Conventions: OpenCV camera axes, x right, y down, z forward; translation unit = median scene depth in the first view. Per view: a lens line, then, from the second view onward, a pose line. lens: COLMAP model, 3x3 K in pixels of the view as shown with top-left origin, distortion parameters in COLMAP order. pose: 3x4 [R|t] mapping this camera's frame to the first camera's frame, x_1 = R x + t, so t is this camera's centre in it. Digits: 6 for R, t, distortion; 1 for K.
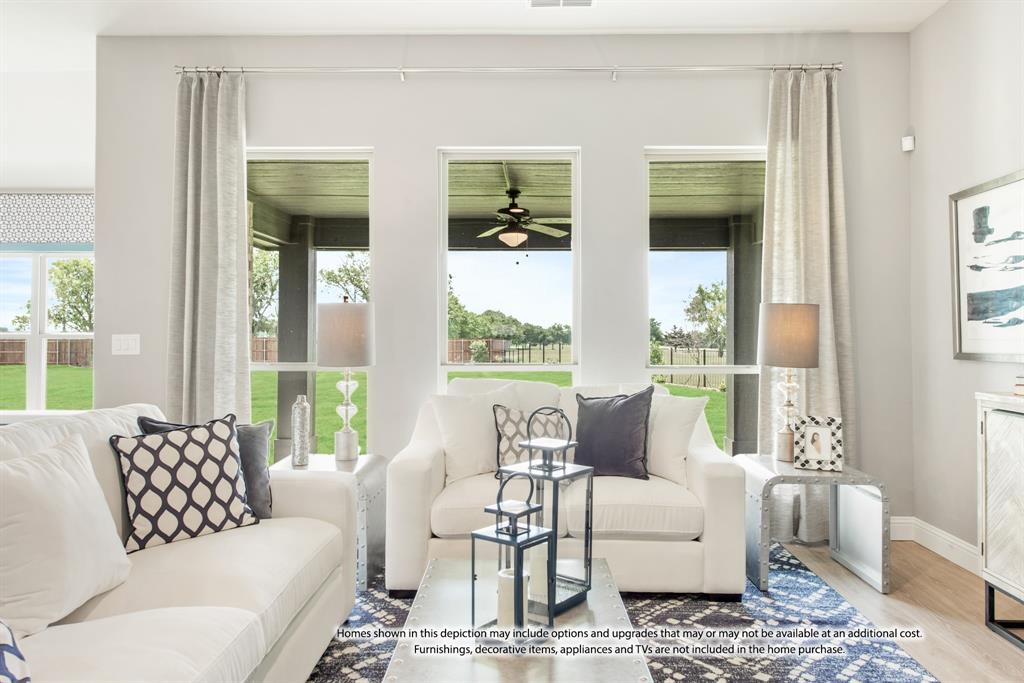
lens RADIAL K [[694.9, 0, 526.4], [0, 694.9, 330.2], [0, 0, 1]] dist [0.009454, -0.007547]
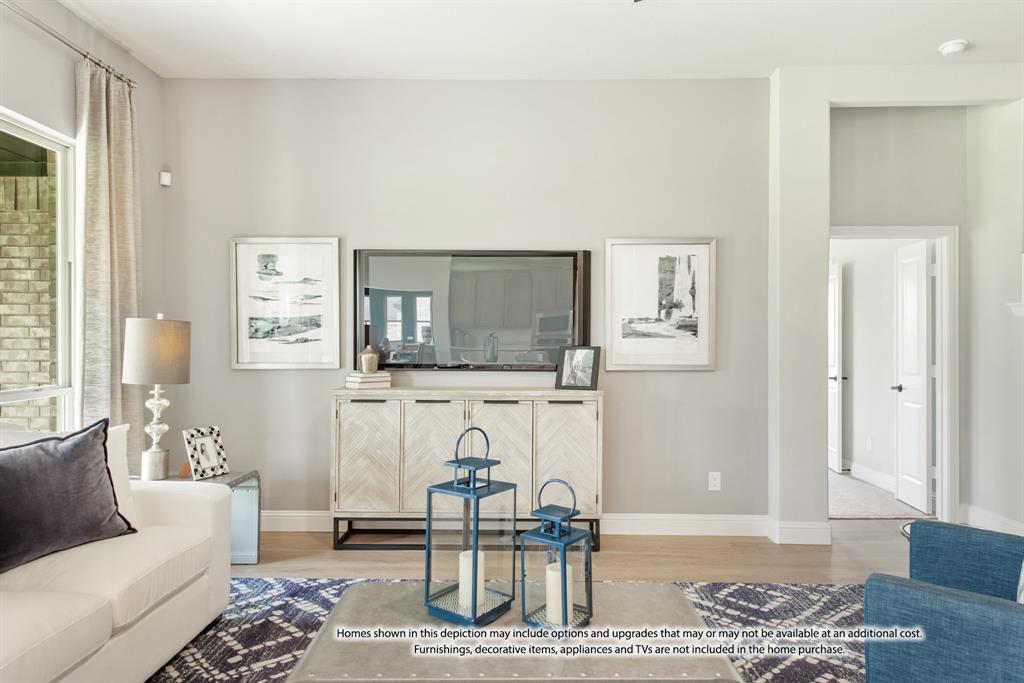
lens RADIAL K [[602.8, 0, 505.6], [0, 602.8, 345.8], [0, 0, 1]] dist [0.024082, -0.009434]
pose [[0.017864, -0.007222, 0.999814, -0.509907], [-0.009647, 0.999926, 0.007395, -0.013541], [-0.999794, -0.009778, 0.017793, 0.526441]]
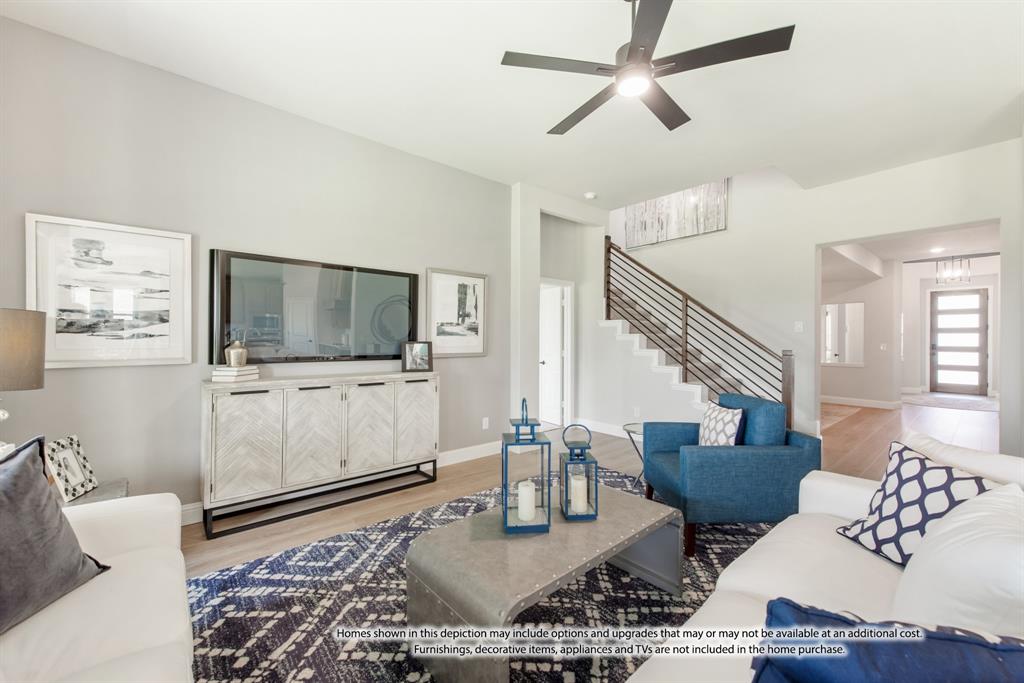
lens RADIAL K [[407.1, 0, 508.4], [0, 407.1, 340.3], [0, 0, 1]] dist [0.007902, -0.003406]
pose [[-0.649804, -0.008257, 0.760057, -0.362322], [-0.012511, 0.999922, 0.000166, -0.011677], [-0.759999, -0.009402, -0.649856, 0.919047]]
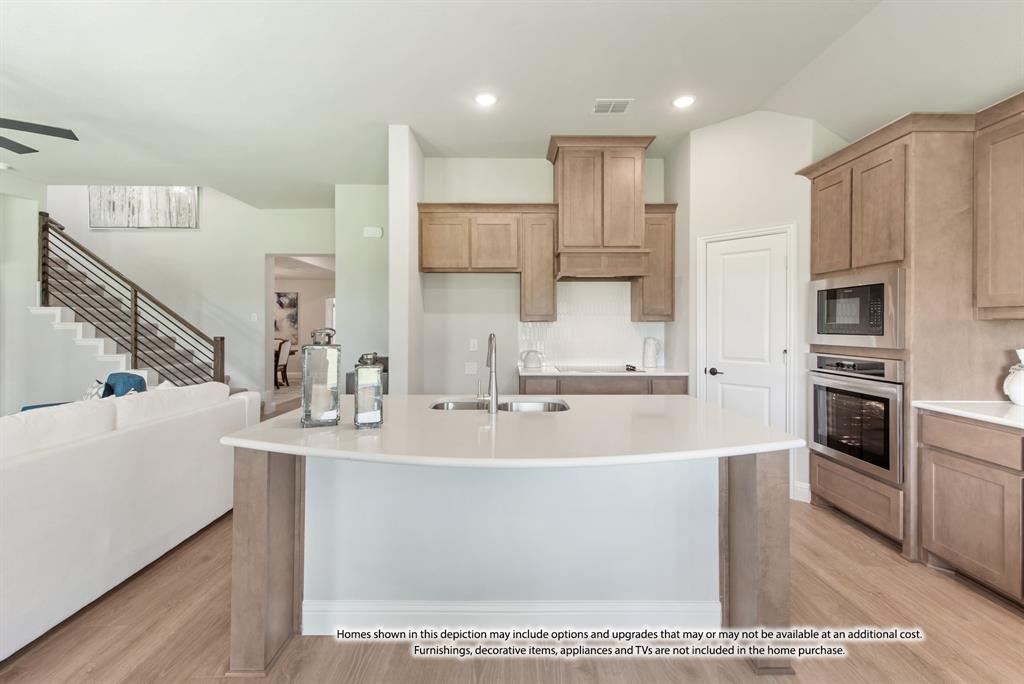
lens RADIAL K [[455.7, 0, 513.4], [0, 455.7, 327.4], [0, 0, 1]] dist [0.012549, -0.000328]
pose [[-0.999973, -0.004599, -0.005725, -1.006293], [-0.004558, 0.999964, -0.007183, -0.019735], [0.005758, -0.007157, -0.999958, 1.195096]]
